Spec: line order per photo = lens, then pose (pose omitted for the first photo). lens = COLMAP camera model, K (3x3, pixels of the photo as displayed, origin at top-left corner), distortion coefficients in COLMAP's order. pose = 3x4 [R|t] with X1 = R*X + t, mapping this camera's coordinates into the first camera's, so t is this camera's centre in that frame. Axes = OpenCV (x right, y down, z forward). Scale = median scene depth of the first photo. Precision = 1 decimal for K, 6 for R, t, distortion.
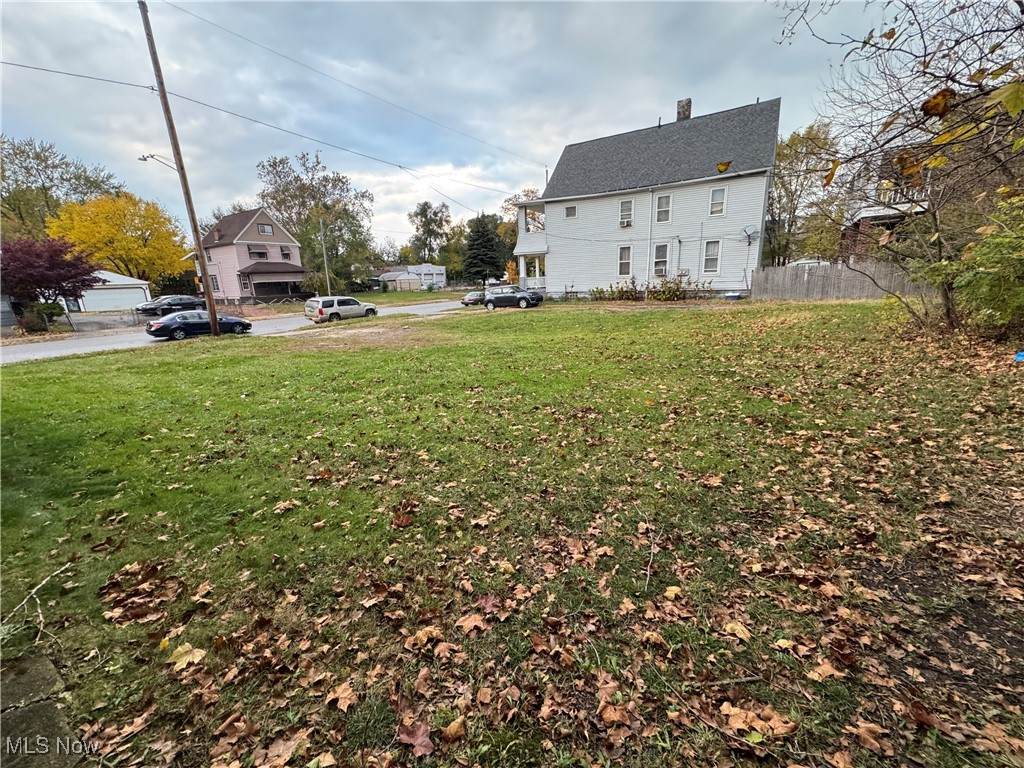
lens RADIAL K [[395.2, 0, 512.0], [0, 395.2, 384.0], [0, 0, 1]] dist [0.001464, 0.000213]
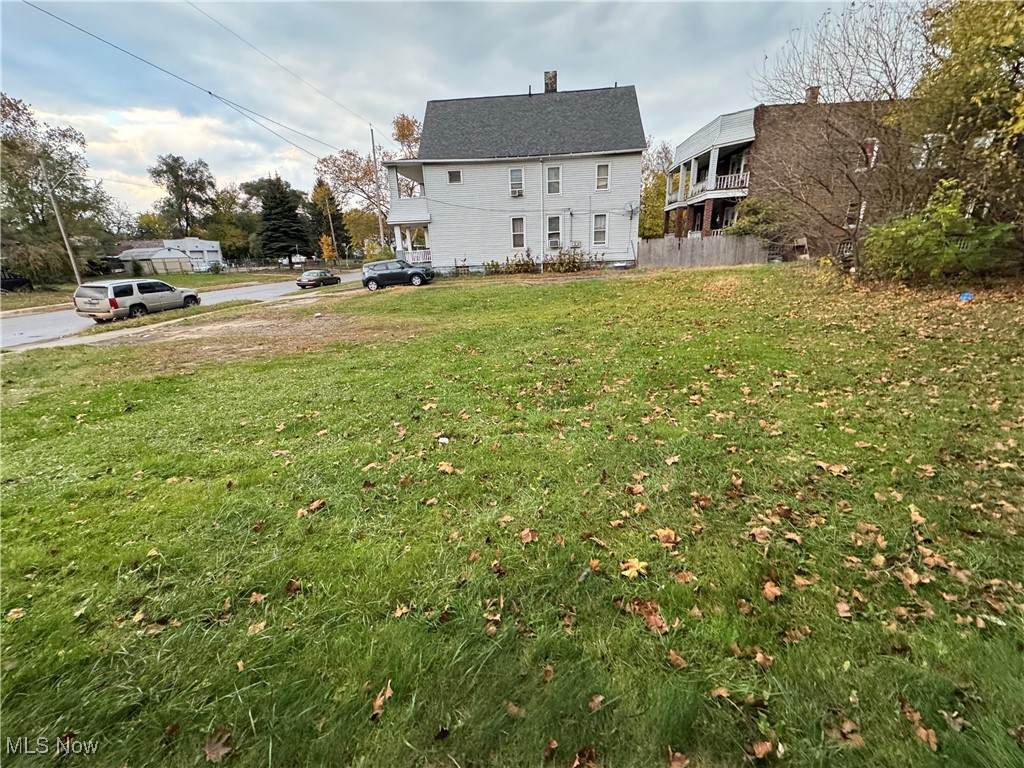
lens RADIAL K [[395.2, 0, 512.0], [0, 395.2, 384.0], [0, 0, 1]] dist [0.001464, 0.000213]
pose [[0.888415, -0.147609, 0.434660, -0.196735], [0.125359, 0.988912, 0.079607, -0.019411], [-0.441592, -0.016235, 0.897069, 0.115168]]
